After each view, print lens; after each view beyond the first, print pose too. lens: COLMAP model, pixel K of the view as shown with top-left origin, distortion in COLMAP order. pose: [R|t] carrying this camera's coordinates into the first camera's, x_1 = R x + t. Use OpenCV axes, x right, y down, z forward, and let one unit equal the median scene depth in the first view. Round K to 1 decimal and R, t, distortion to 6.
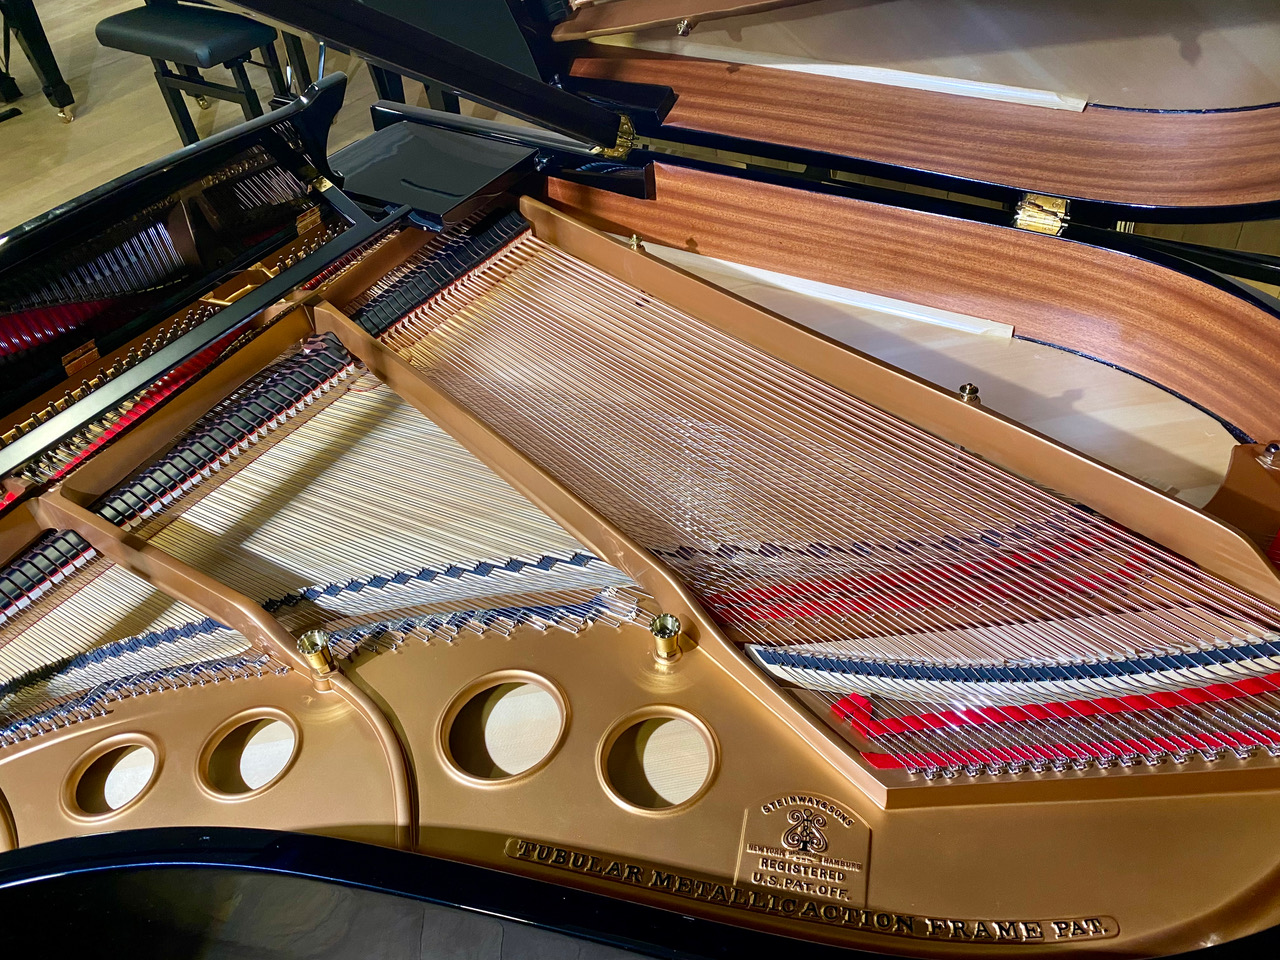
lens RADIAL K [[967.7, 0, 640.0], [0, 967.7, 480.0], [0, 0, 1]] dist [0.009564, -0.001366]
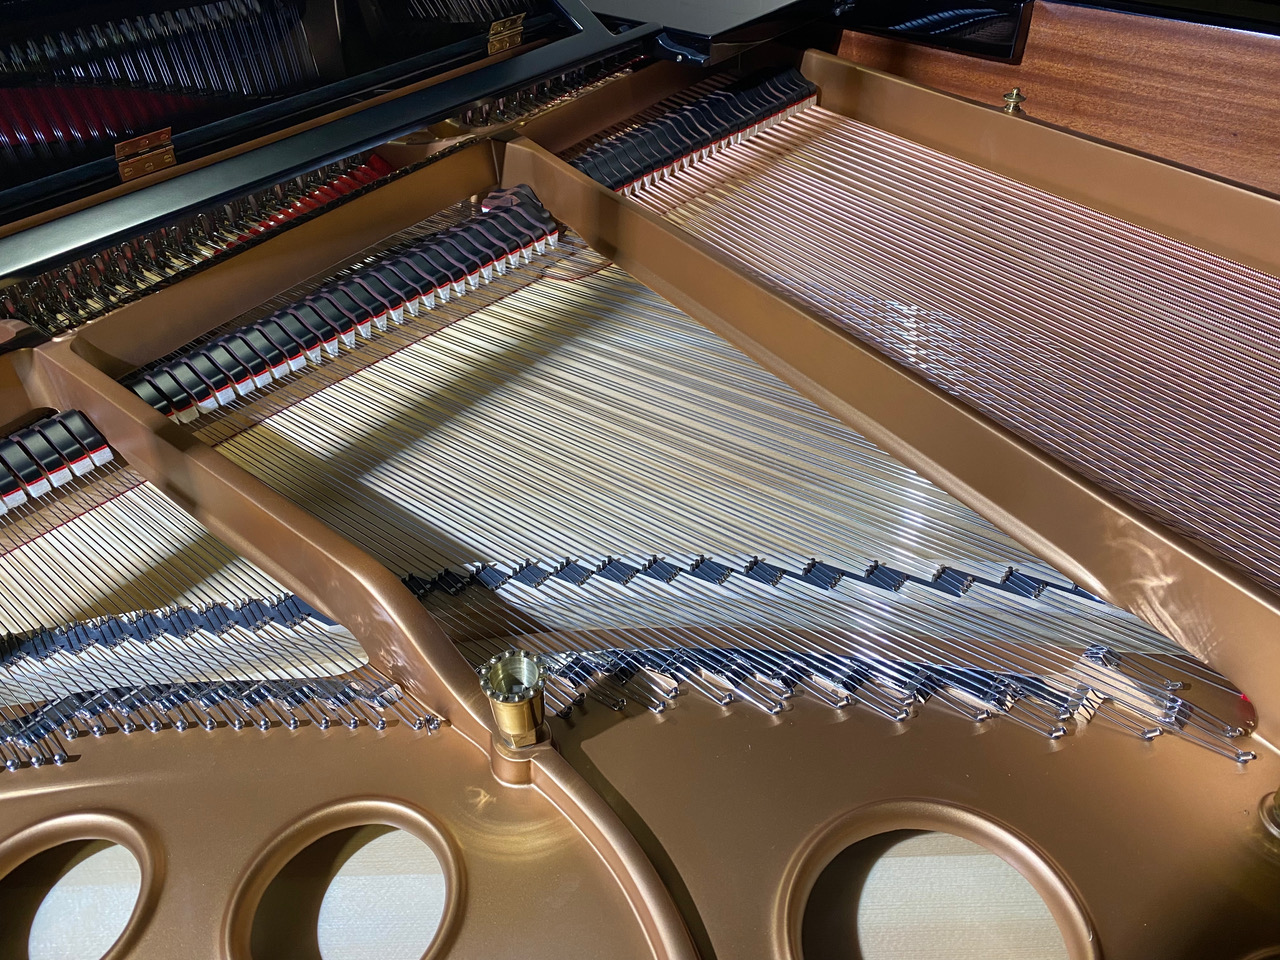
lens RADIAL K [[958.5, 0, 640.0], [0, 958.5, 480.0], [0, 0, 1]] dist [0.022751, -0.047974]
pose [[0.989840, 0.128049, -0.061812, -0.222576], [-0.130743, 0.990539, -0.041695, 0.073716], [0.055888, 0.049352, 0.997217, 0.465839]]
